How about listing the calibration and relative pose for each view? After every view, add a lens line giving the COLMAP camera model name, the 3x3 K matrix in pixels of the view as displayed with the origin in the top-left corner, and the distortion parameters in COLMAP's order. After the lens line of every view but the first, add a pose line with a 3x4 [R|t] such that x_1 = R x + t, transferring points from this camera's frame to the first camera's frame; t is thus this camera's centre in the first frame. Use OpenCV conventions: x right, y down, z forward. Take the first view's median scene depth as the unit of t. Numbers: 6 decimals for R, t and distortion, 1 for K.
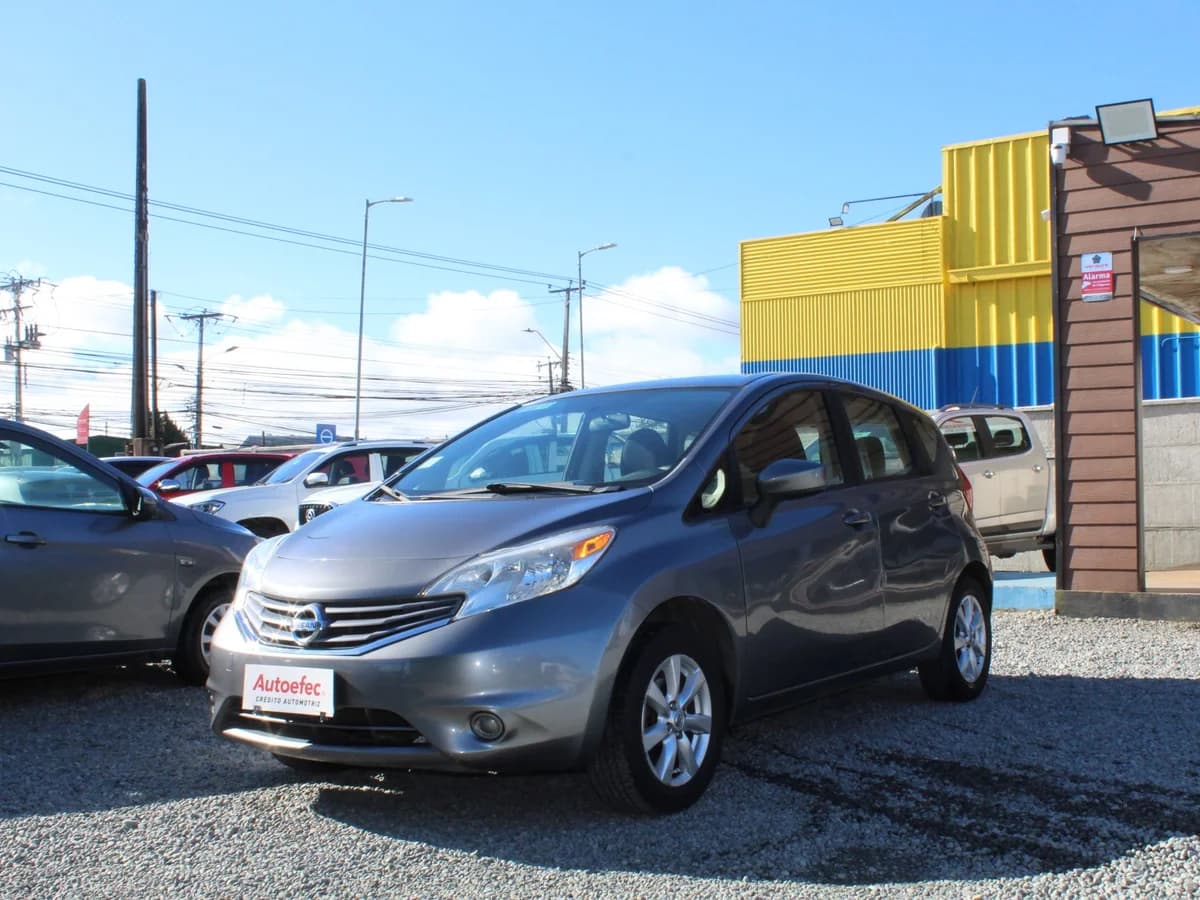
lens RADIAL K [[1327.9, 0, 527.3], [0, 1327.9, 454.3], [0, 0, 1]] dist [-0.040694, -0.001344]
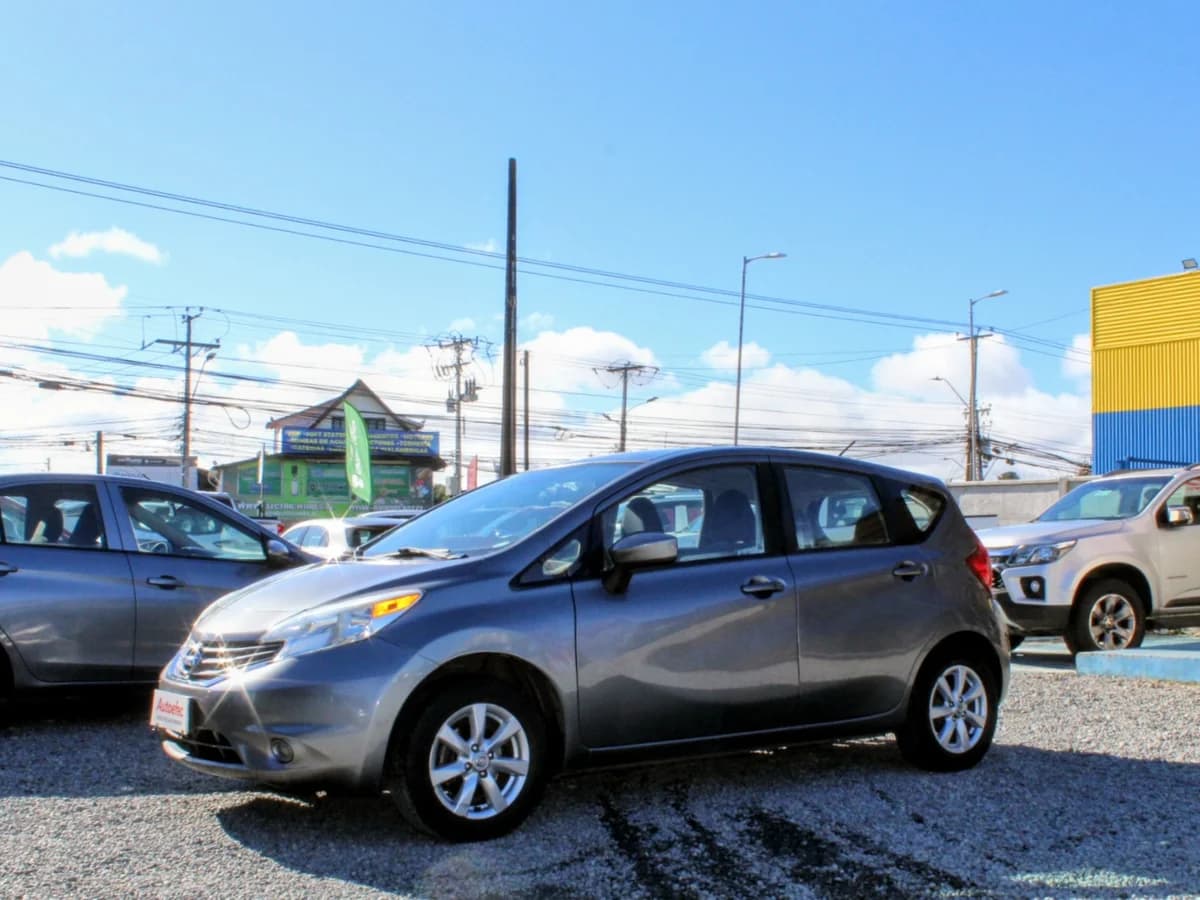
lens RADIAL K [[1309.0, 0, 570.8], [0, 1309.0, 490.9], [0, 0, 1]] dist [-0.165961, 0.306241]
pose [[0.953317, 0.007239, -0.301884, 0.313994], [-0.009226, 0.999944, -0.005156, -0.015843], [0.301830, 0.007701, 0.953331, -0.025440]]
